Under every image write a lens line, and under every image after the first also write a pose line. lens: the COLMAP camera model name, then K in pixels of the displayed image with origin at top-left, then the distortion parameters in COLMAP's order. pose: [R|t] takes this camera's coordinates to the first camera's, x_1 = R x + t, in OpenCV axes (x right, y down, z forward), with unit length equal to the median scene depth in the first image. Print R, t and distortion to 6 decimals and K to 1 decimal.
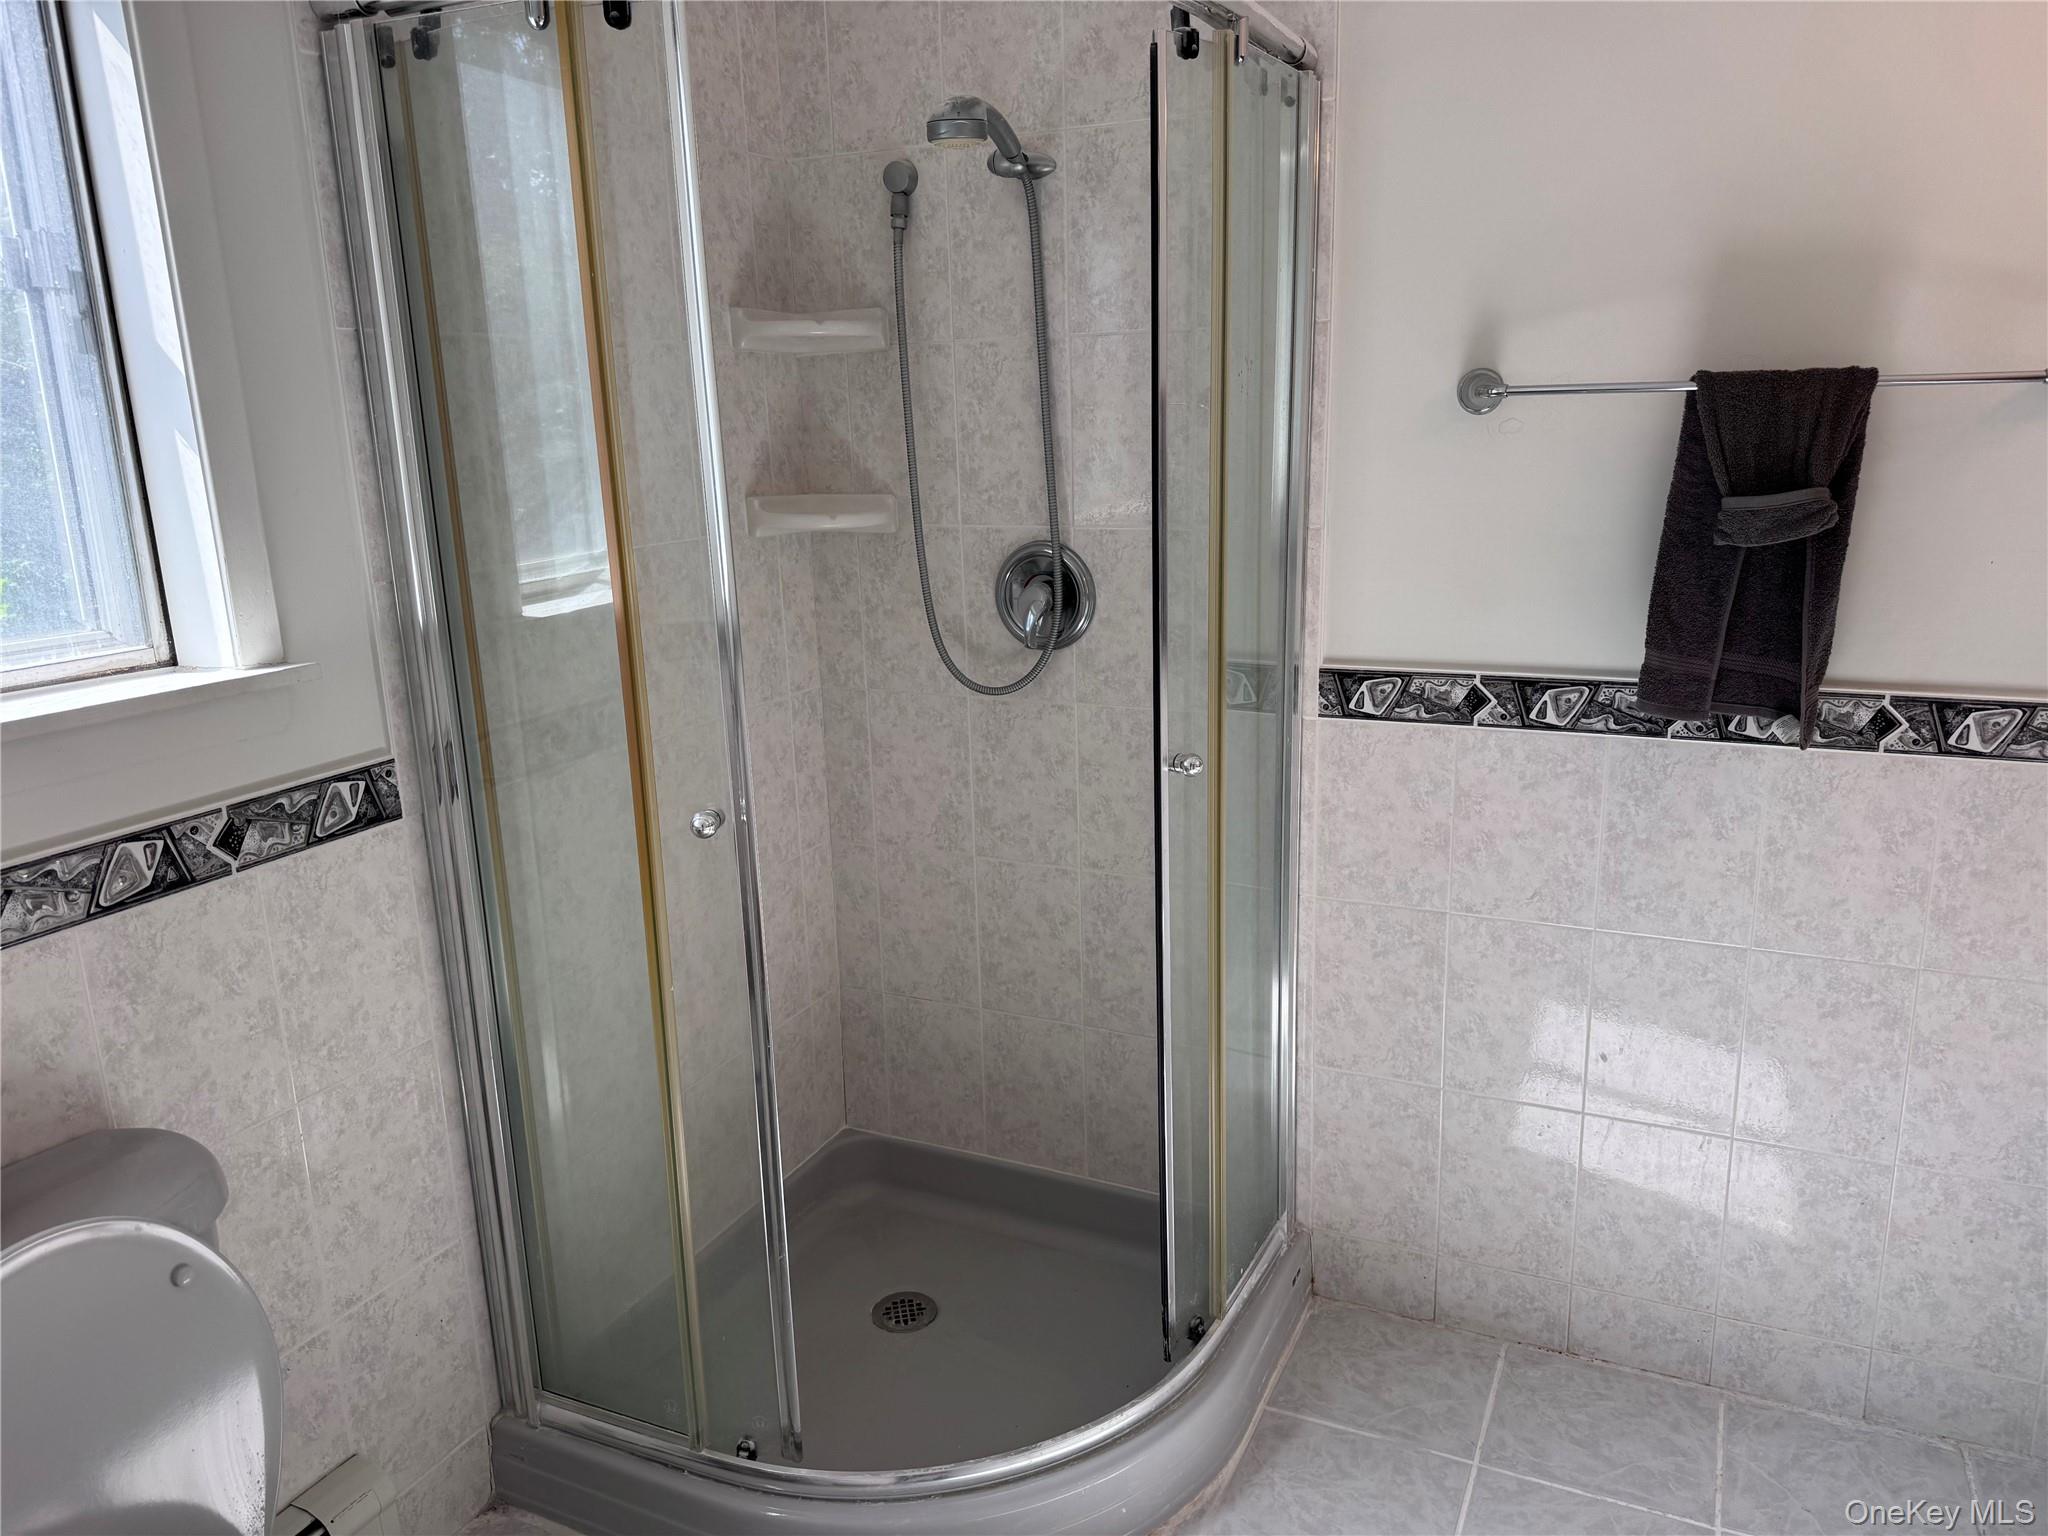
lens RADIAL K [[1469.8, 0, 1033.6], [0, 1469.8, 771.6], [0, 0, 1]] dist [0.046796, -0.049332]
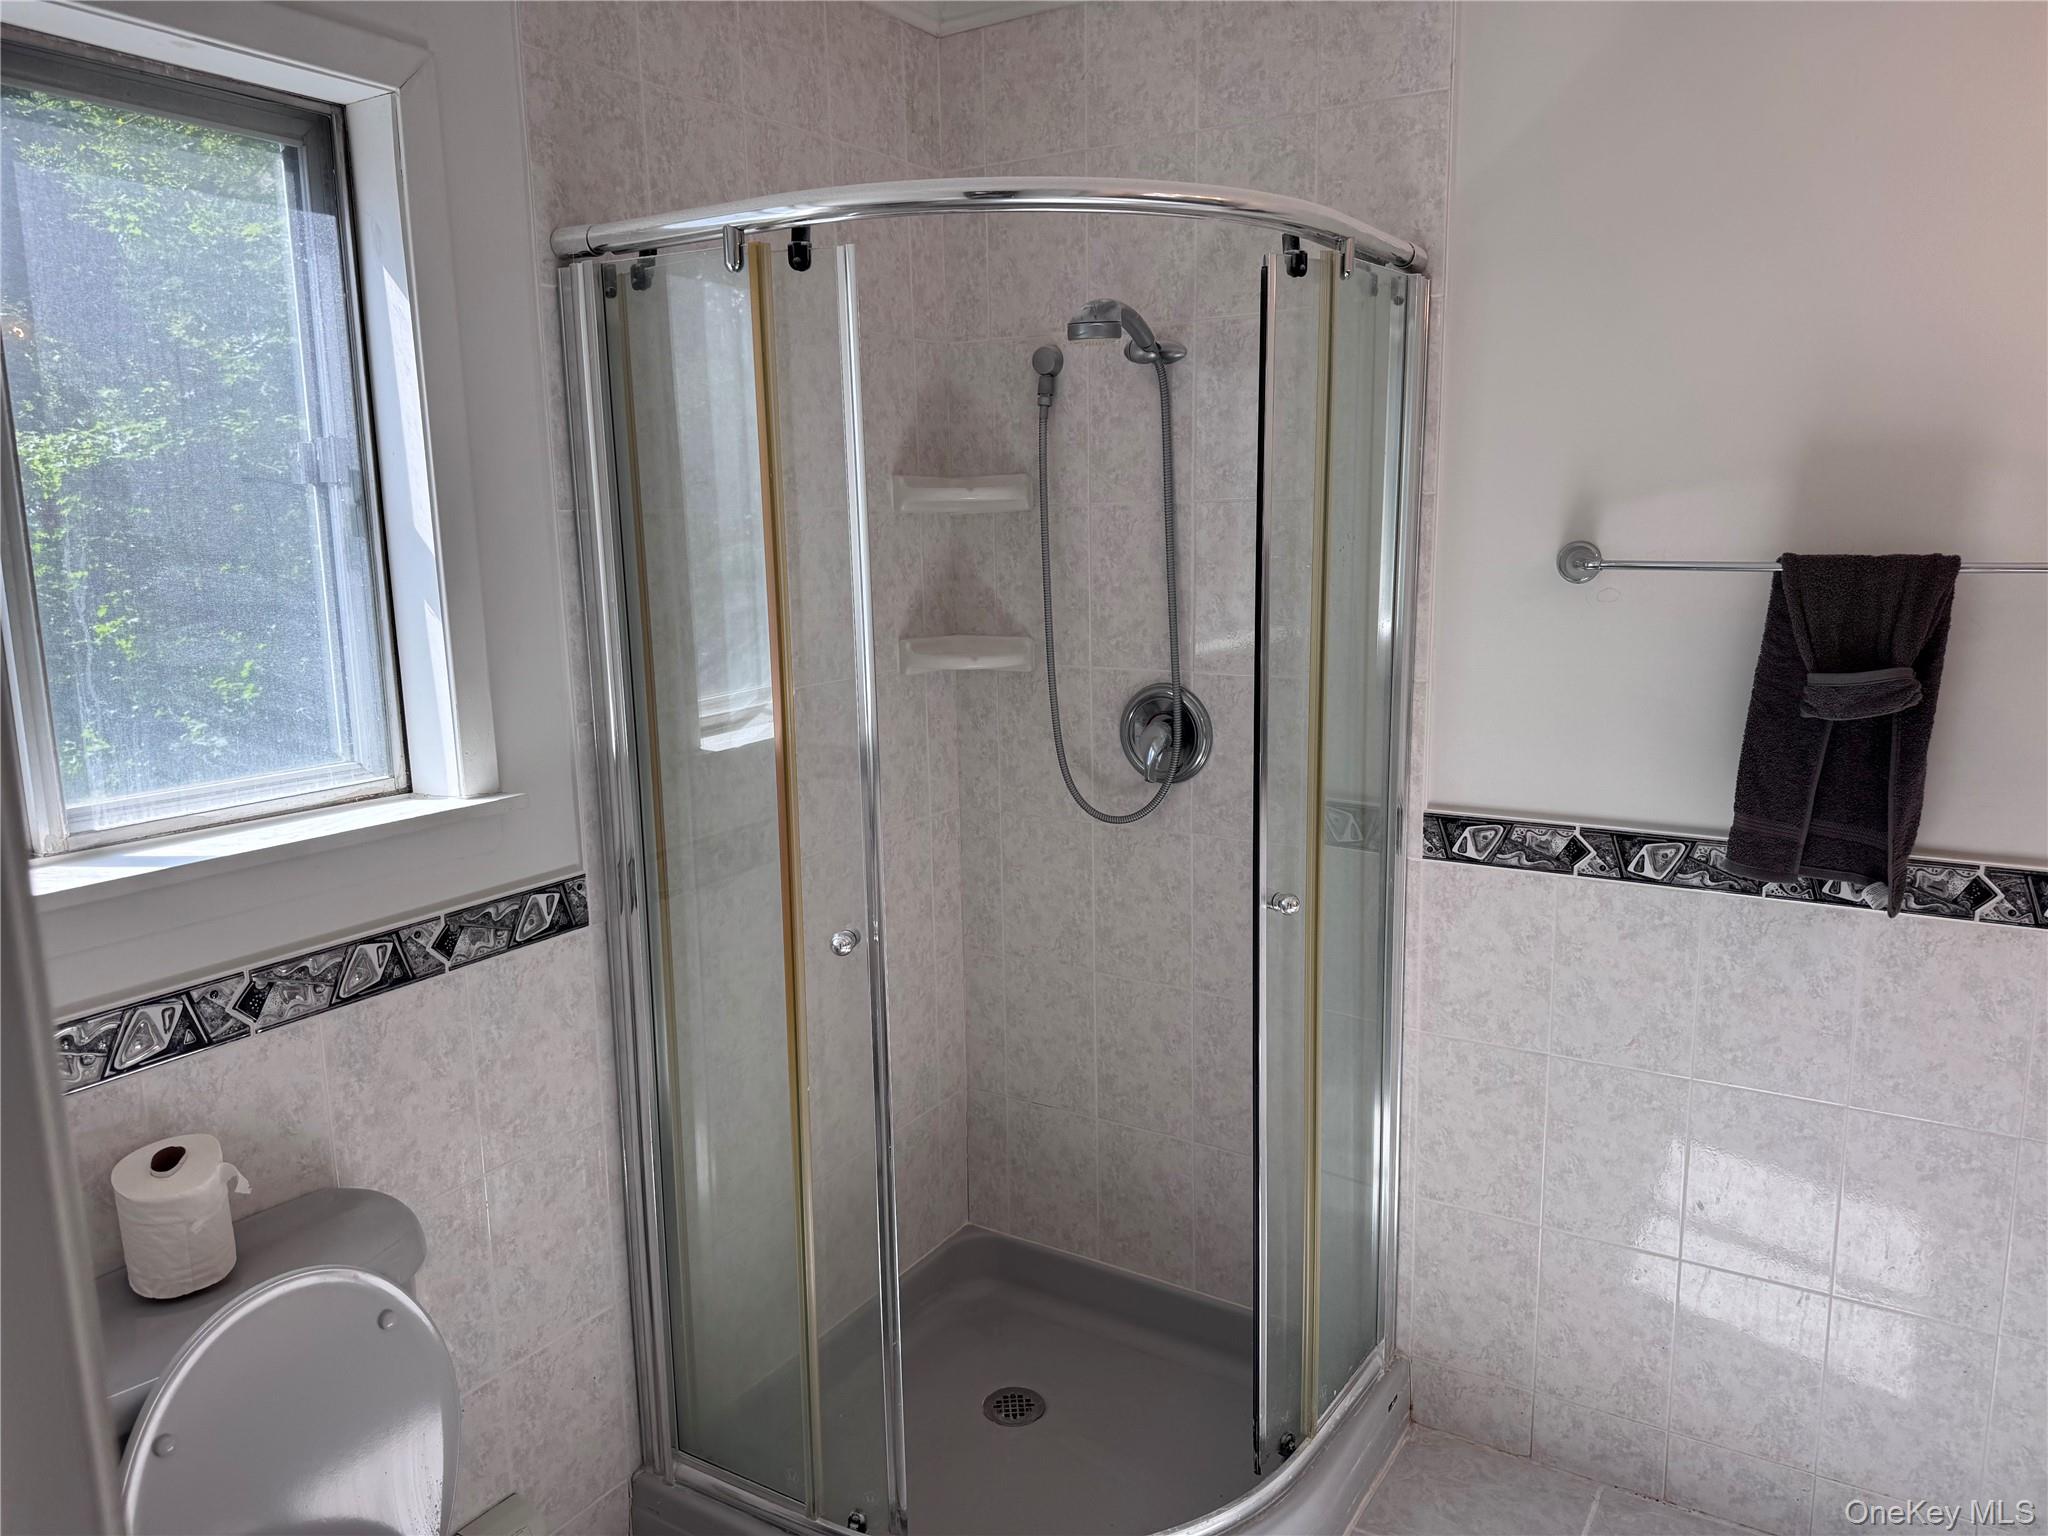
lens RADIAL K [[1469.8, 0, 1025.5], [0, 1469.8, 767.6], [0, 0, 1]] dist [0.046796, -0.049332]
pose [[0.992601, 0.030681, -0.117486, 0.036434], [-0.038010, 0.997435, -0.060652, -0.029836], [0.115323, 0.064668, 0.991221, -0.089743]]
